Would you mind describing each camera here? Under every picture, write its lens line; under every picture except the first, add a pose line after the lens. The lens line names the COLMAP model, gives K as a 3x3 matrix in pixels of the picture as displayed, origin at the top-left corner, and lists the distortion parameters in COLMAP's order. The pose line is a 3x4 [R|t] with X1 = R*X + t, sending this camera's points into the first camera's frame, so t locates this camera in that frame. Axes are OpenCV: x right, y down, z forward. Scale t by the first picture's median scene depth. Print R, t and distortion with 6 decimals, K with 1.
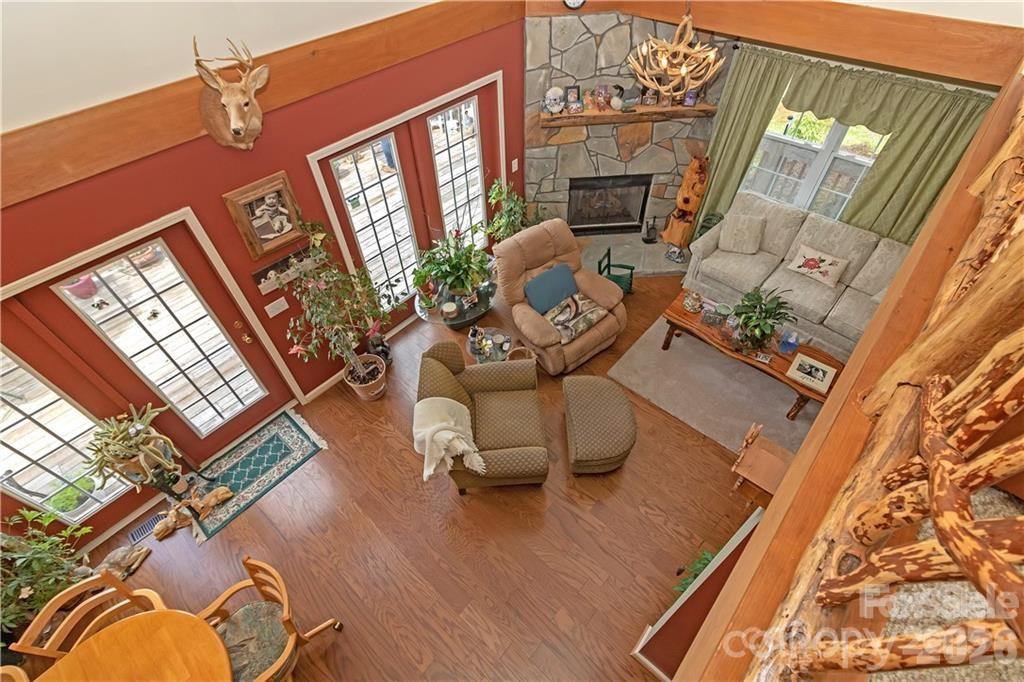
lens RADIAL K [[475.1, 0, 514.6], [0, 475.1, 332.1], [0, 0, 1]] dist [-0.005531, 0.002413]
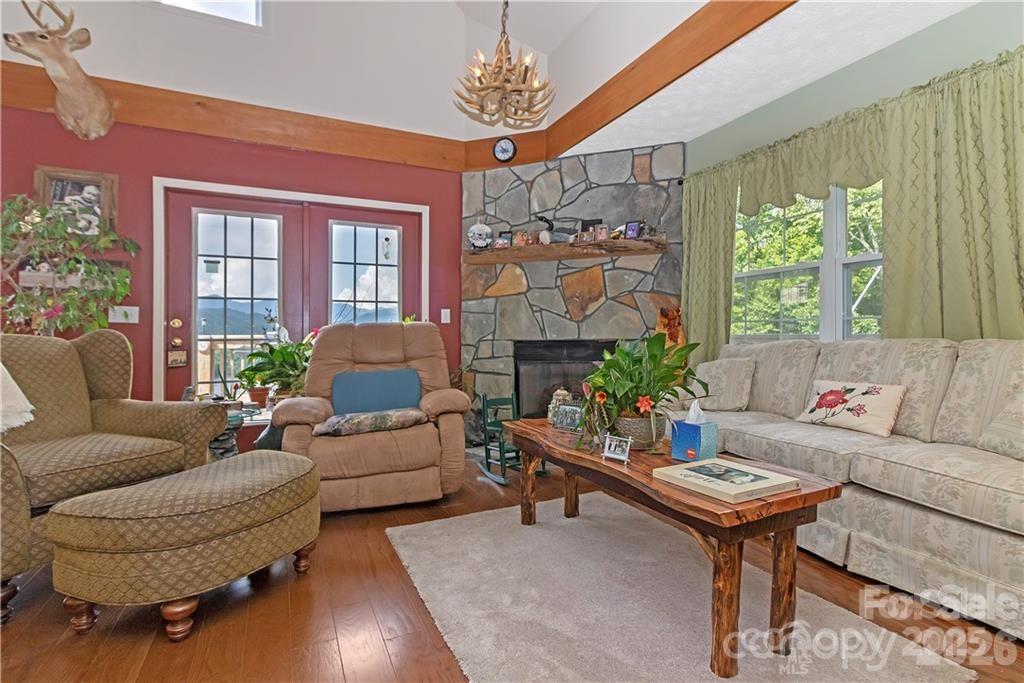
lens RADIAL K [[501.8, 0, 540.9], [0, 501.8, 330.1], [0, 0, 1]] dist [0.003652, -0.000324]
pose [[0.931421, 0.013856, -0.363679, 0.660392], [-0.279943, 0.665828, -0.691596, 0.327670], [0.232565, 0.745976, 0.624046, 0.667565]]
